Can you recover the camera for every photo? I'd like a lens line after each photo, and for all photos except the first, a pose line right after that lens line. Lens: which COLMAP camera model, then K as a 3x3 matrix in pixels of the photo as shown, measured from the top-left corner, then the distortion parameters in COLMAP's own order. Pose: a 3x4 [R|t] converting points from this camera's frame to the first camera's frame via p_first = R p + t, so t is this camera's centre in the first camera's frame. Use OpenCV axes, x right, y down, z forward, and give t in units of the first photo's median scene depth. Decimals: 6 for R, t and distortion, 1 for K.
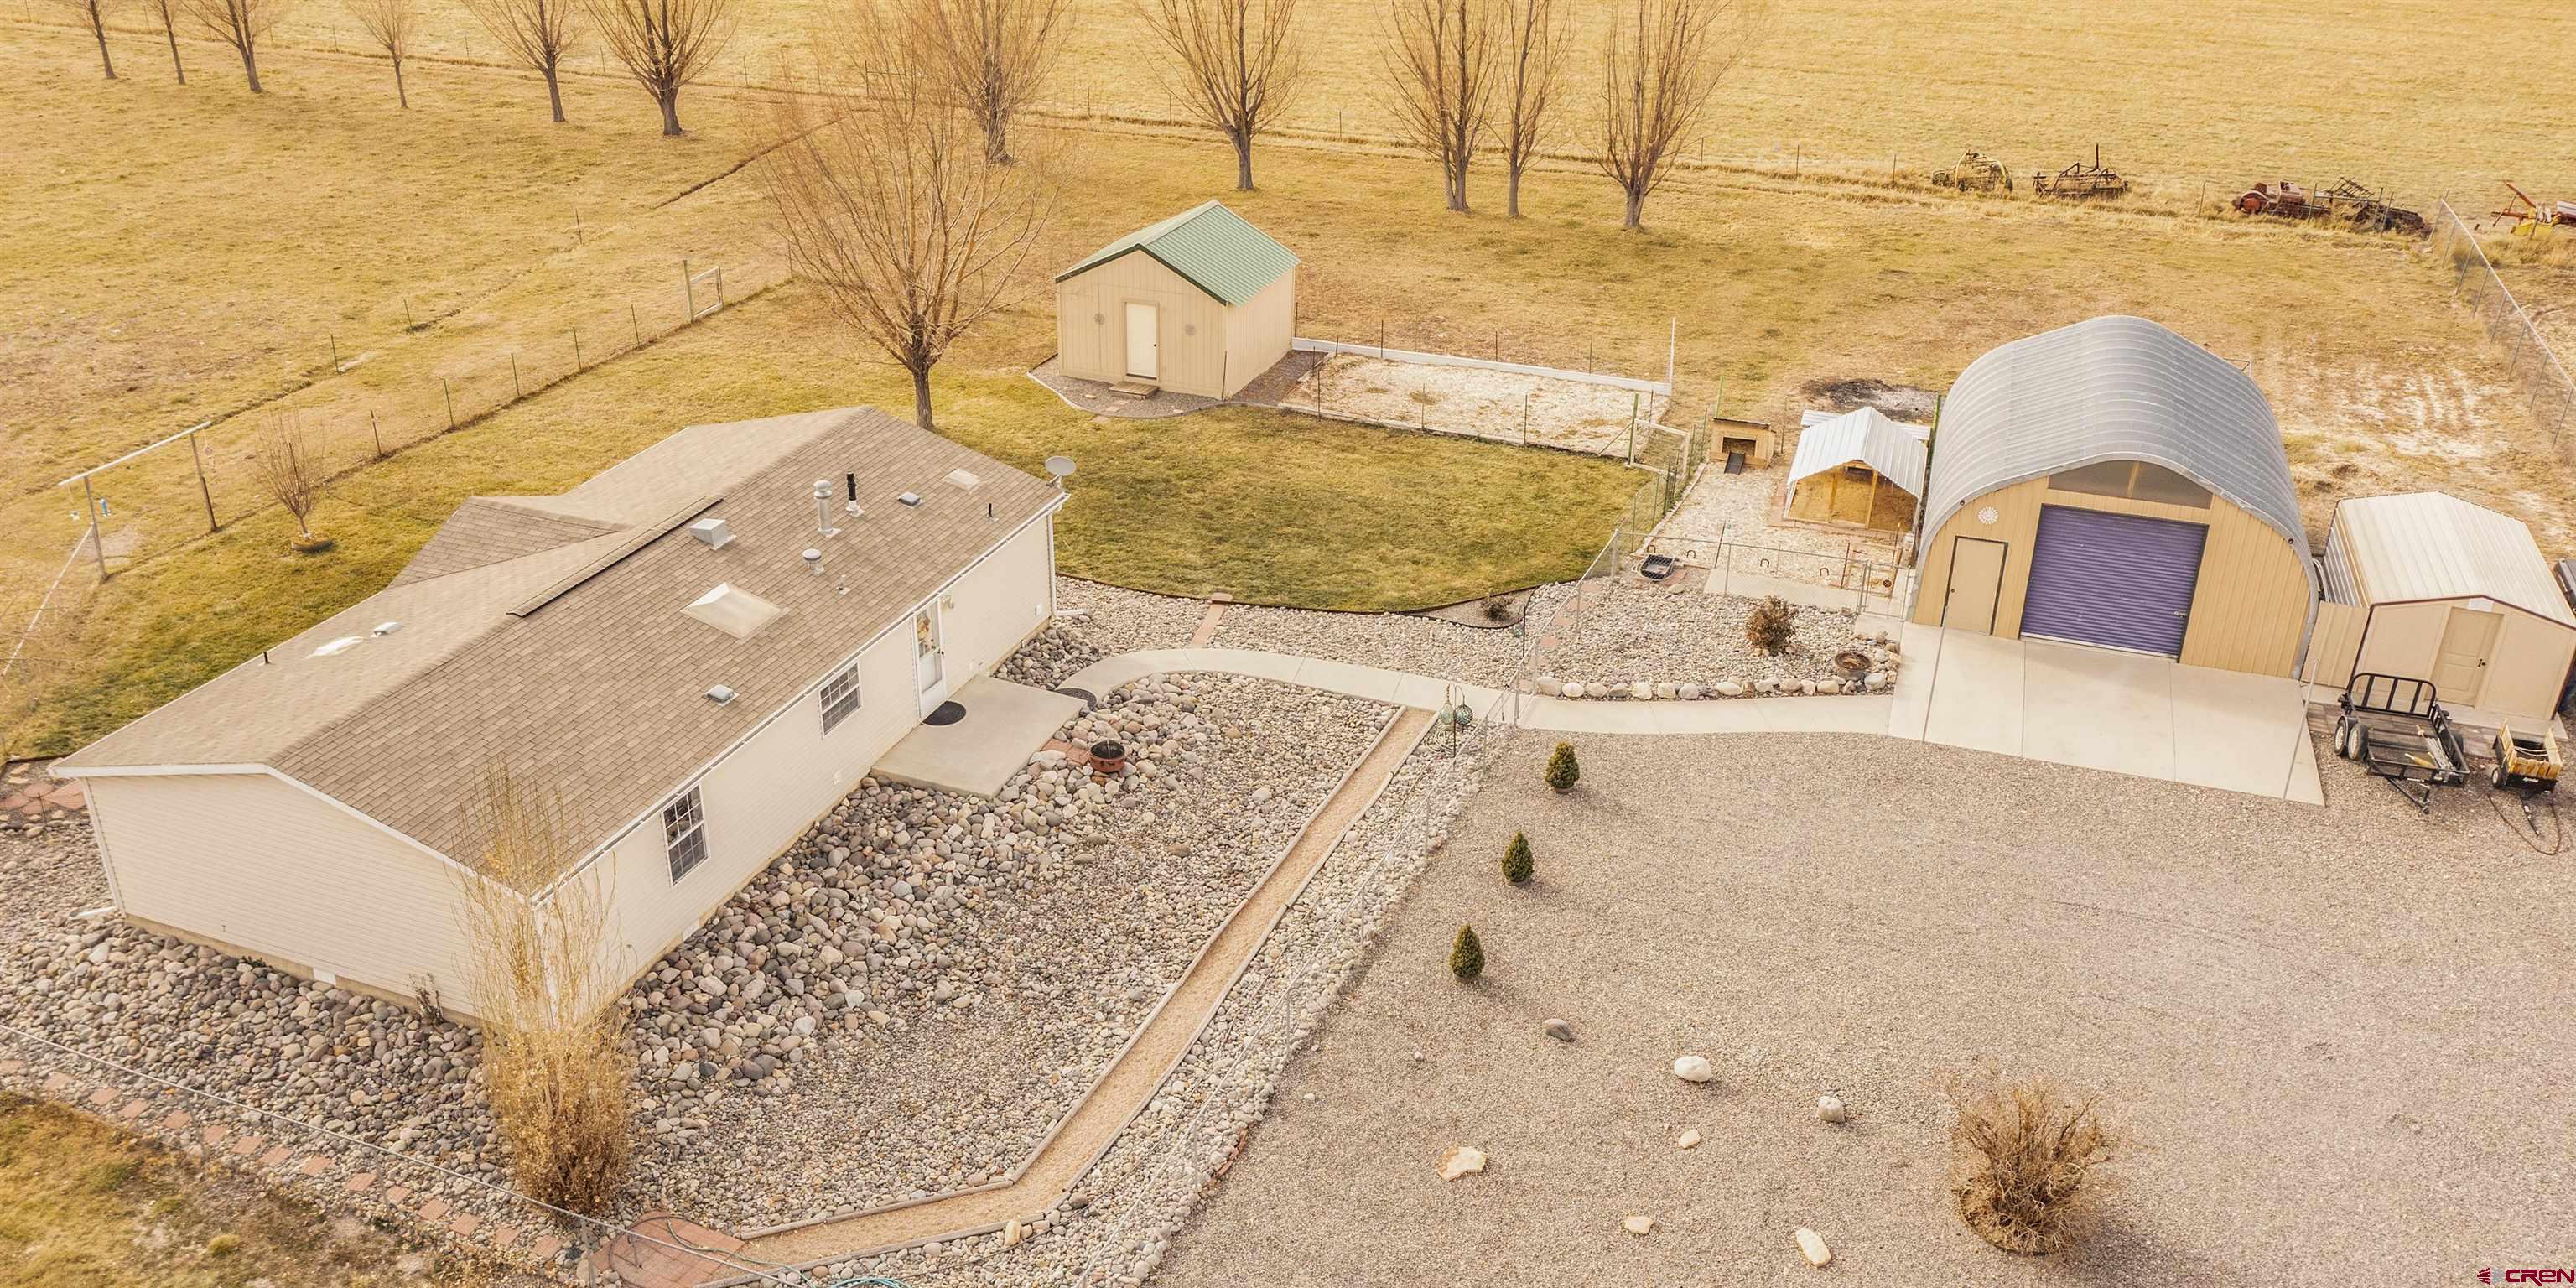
lens RADIAL K [[1971.2, 0, 1288.0], [0, 1971.2, 644.0], [0, 0, 1]] dist [-0.008822, -0.006415]
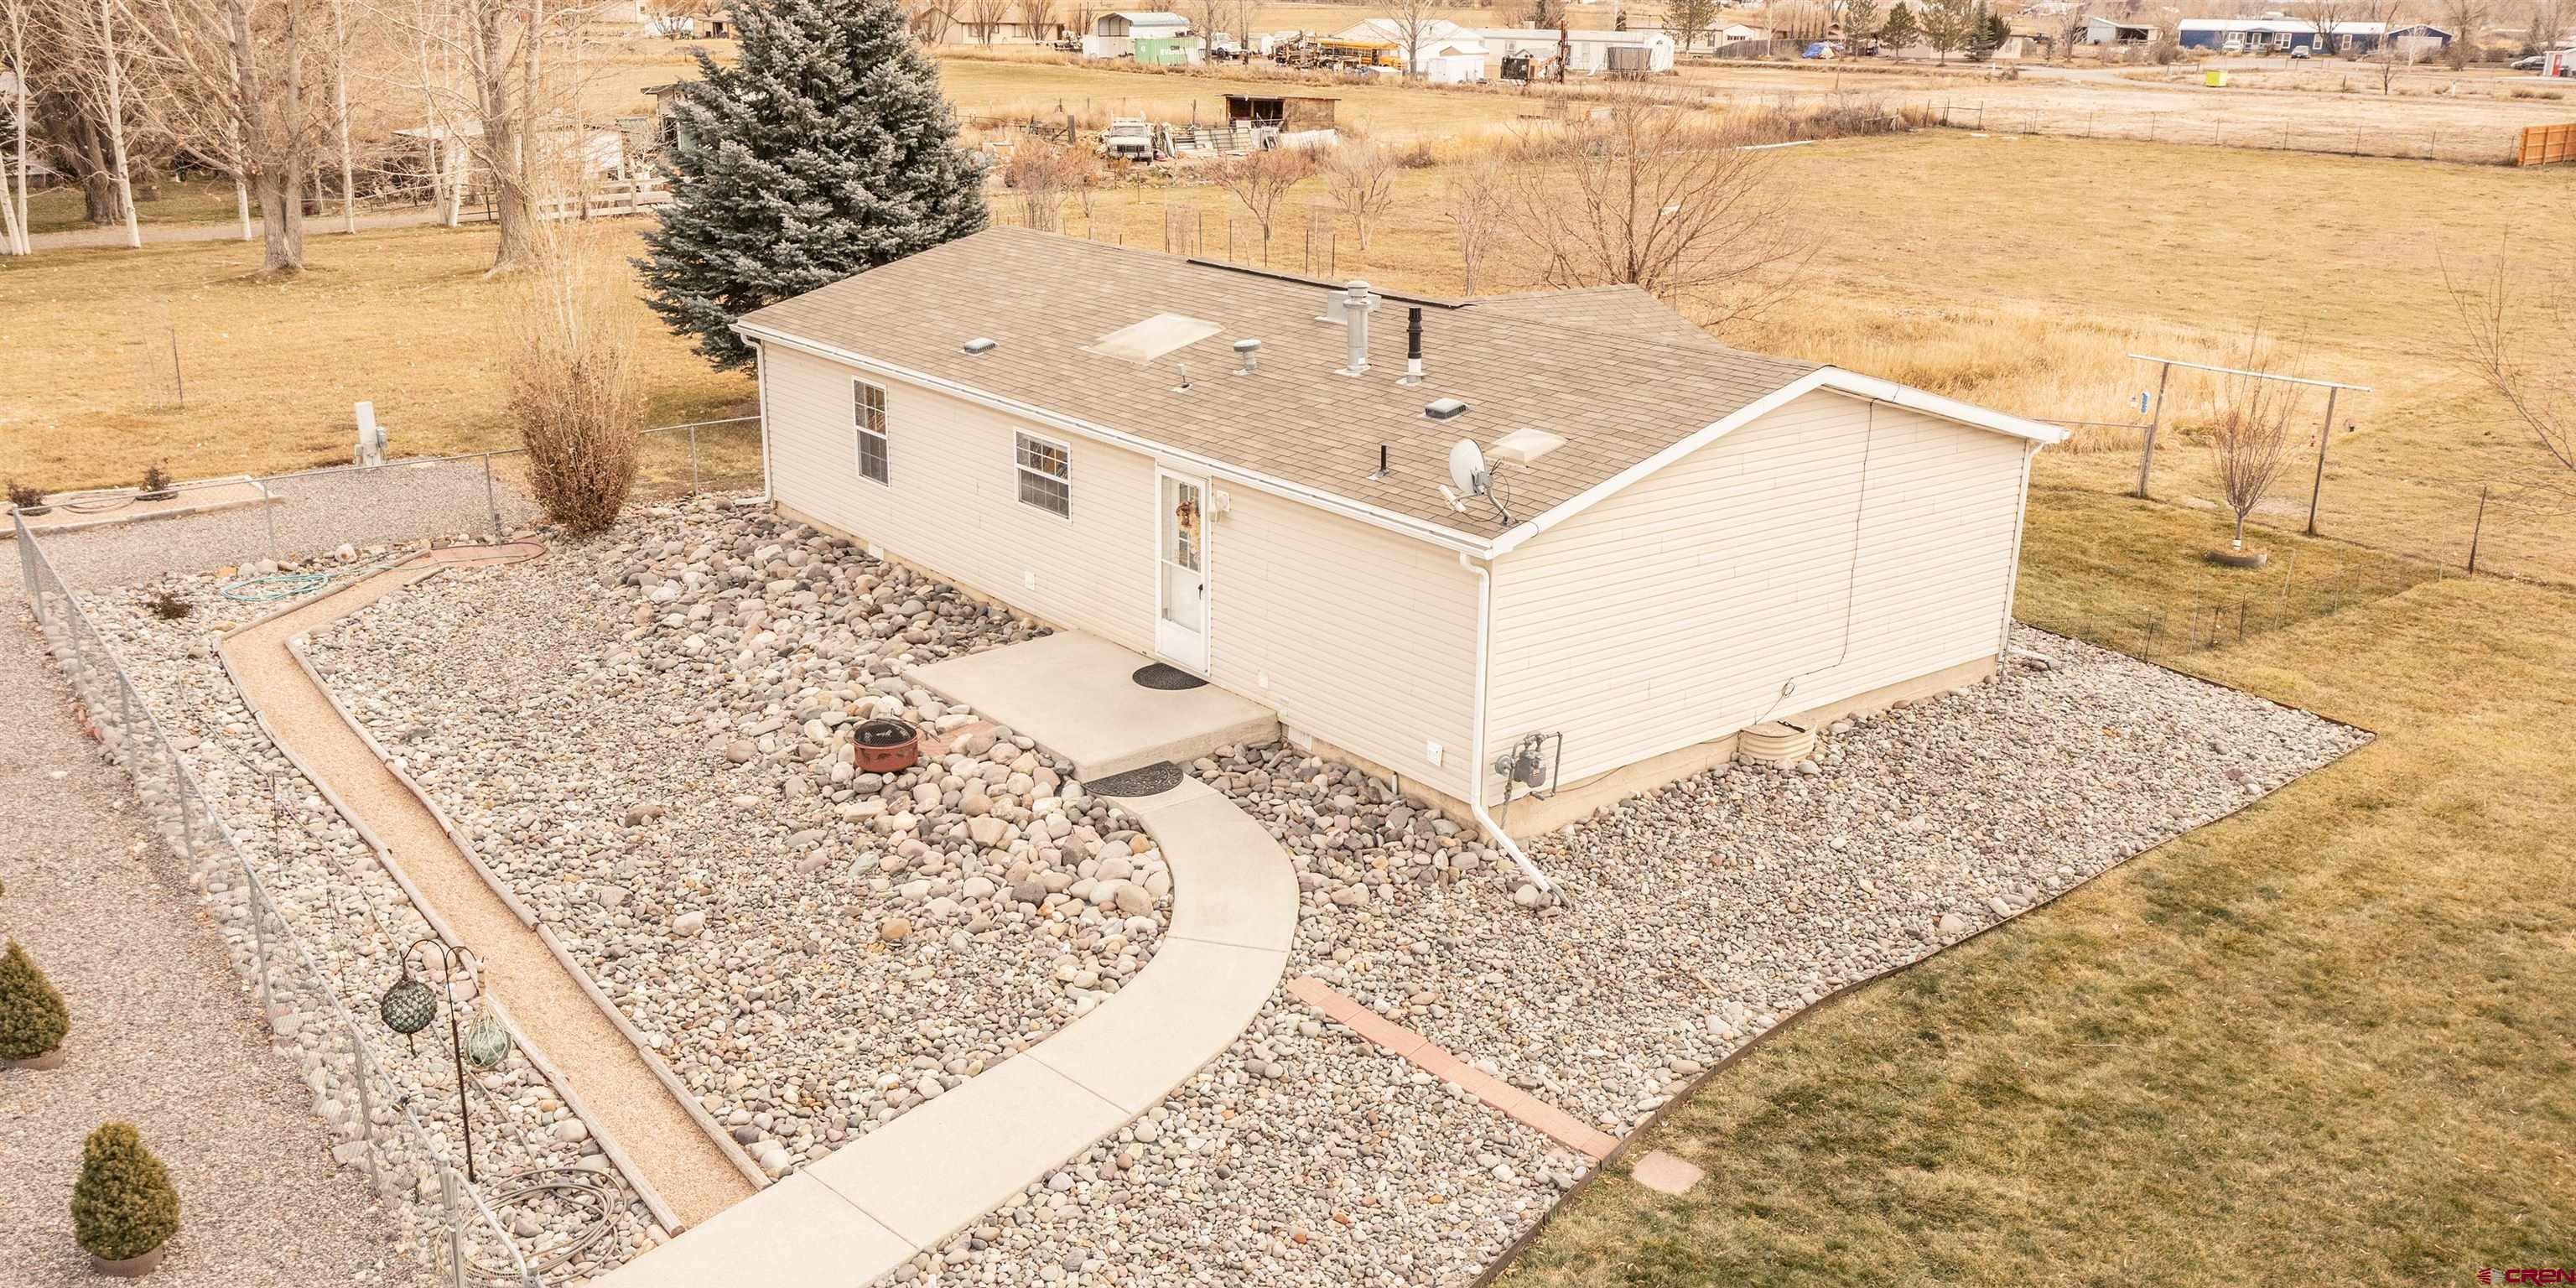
lens RADIAL K [[1971.2, 0, 1288.0], [0, 1971.2, 644.0], [0, 0, 1]] dist [-0.008822, -0.006415]
pose [[-0.496706, 0.260231, -0.827987, 0.276755], [-0.398107, 0.779400, 0.483783, -0.254248], [0.771229, 0.569926, -0.283533, 1.101623]]
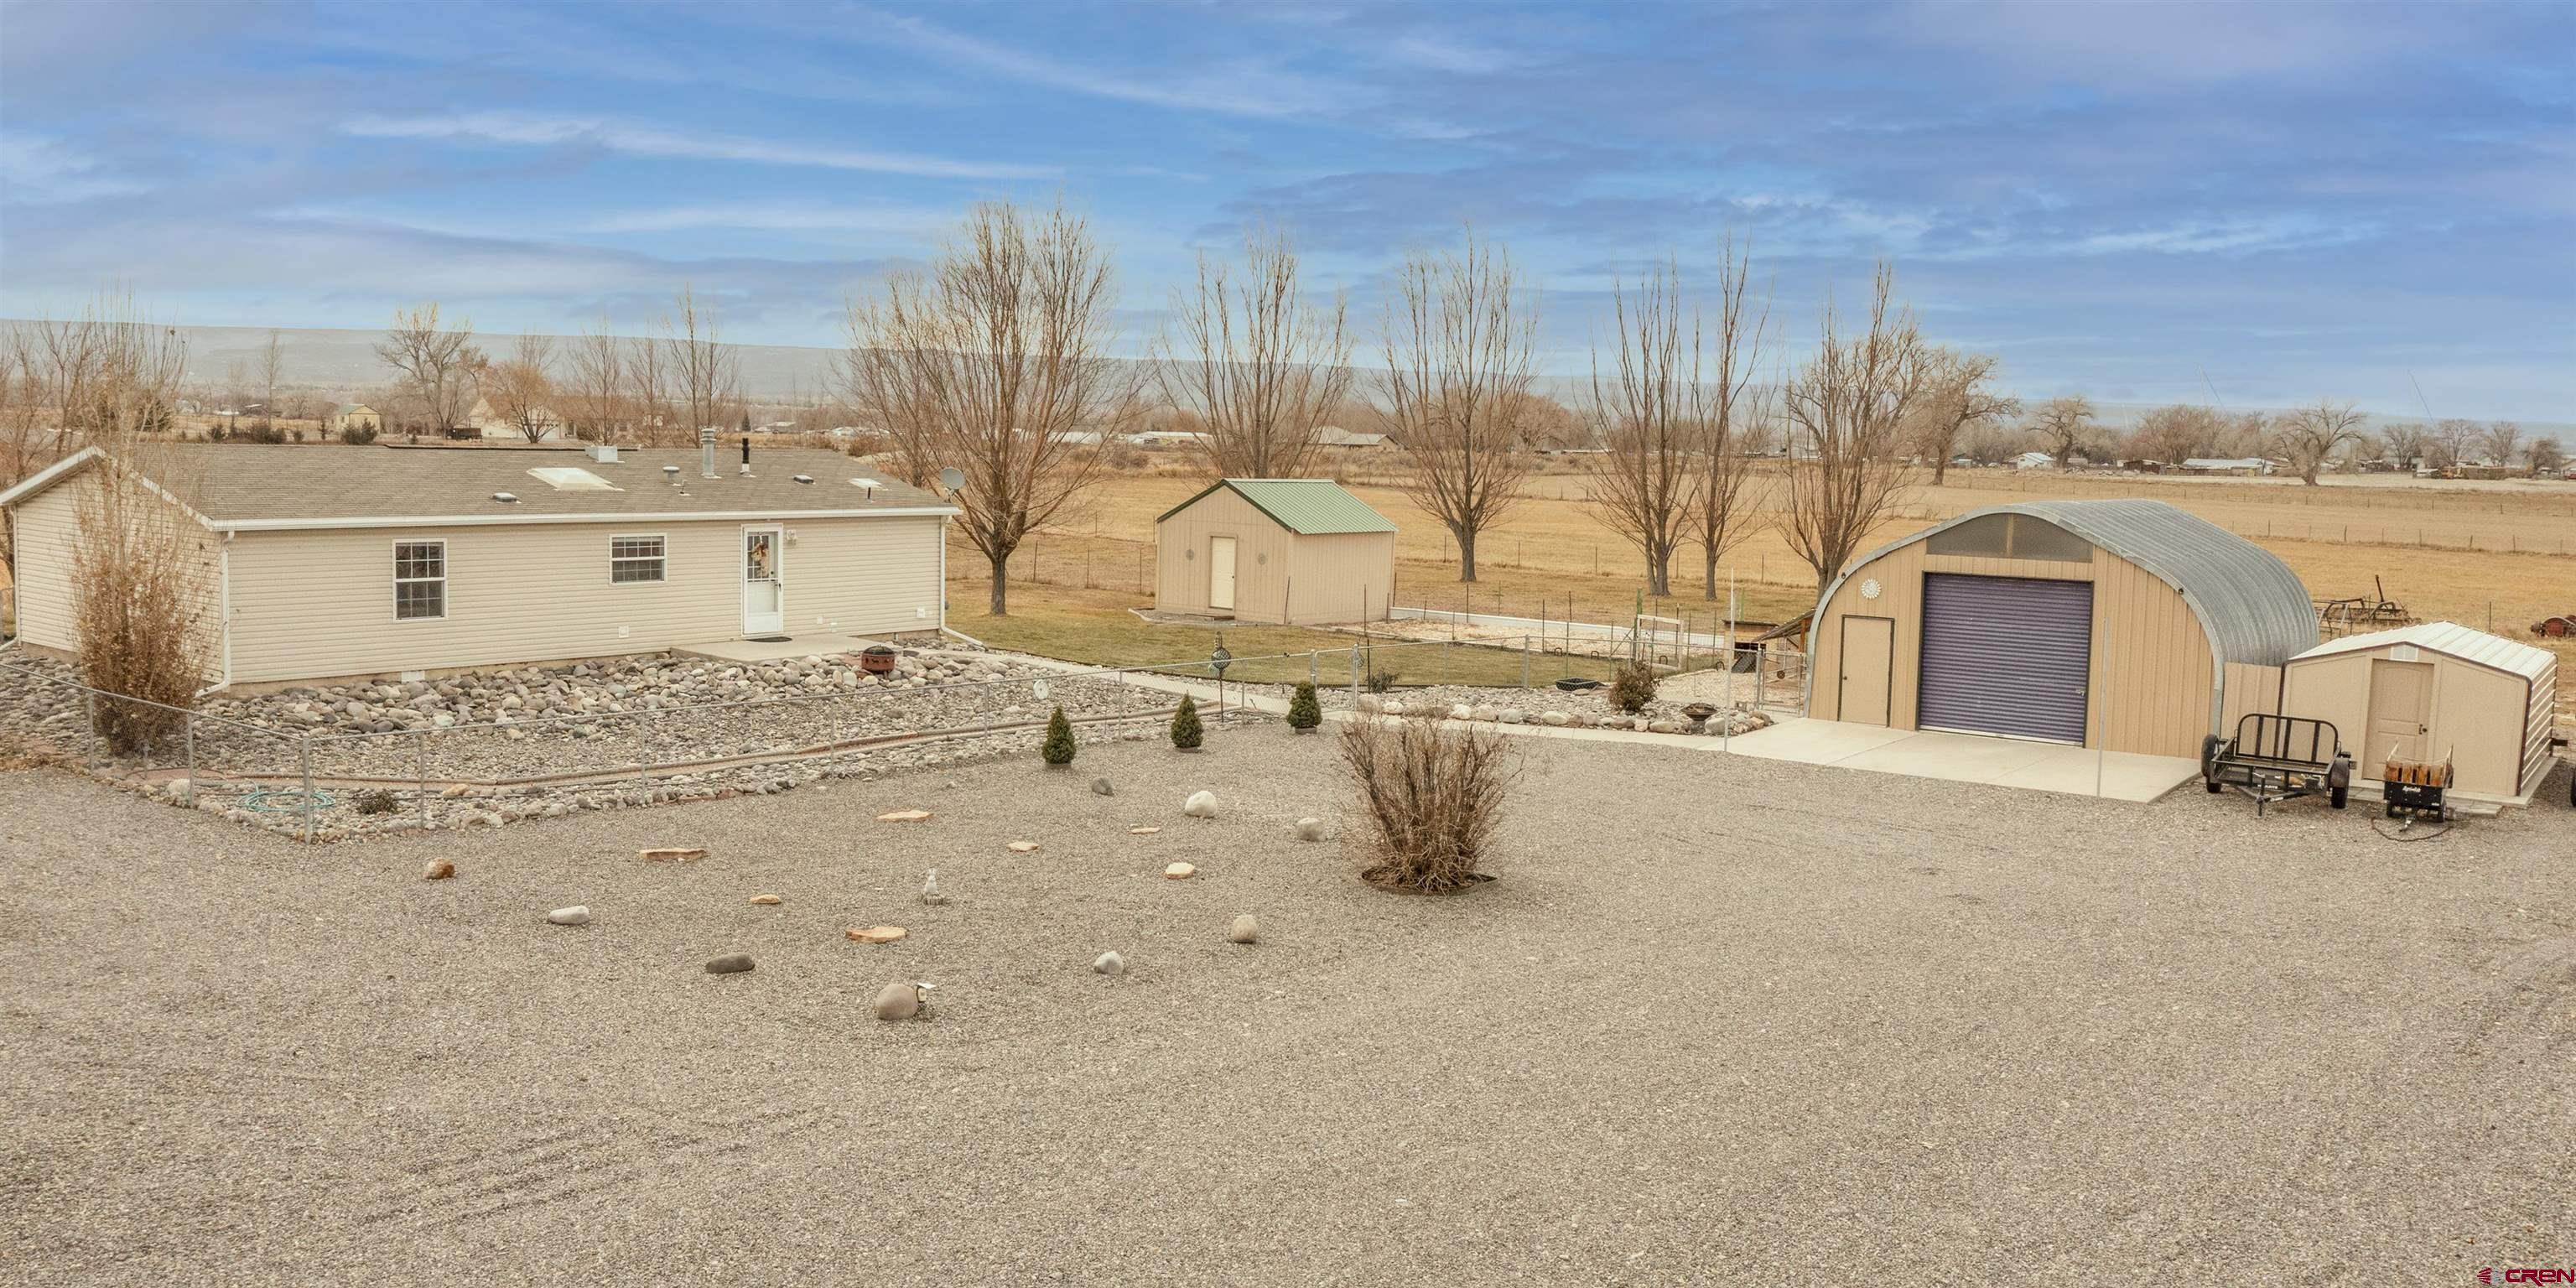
lens RADIAL K [[1971.2, 0, 1288.0], [0, 1971.2, 644.0], [0, 0, 1]] dist [-0.008822, -0.006415]
pose [[0.959080, 0.049103, -0.278844, 0.366848], [-0.144539, 0.931762, -0.333060, 0.327928], [0.243462, 0.359735, 0.900731, 0.093345]]
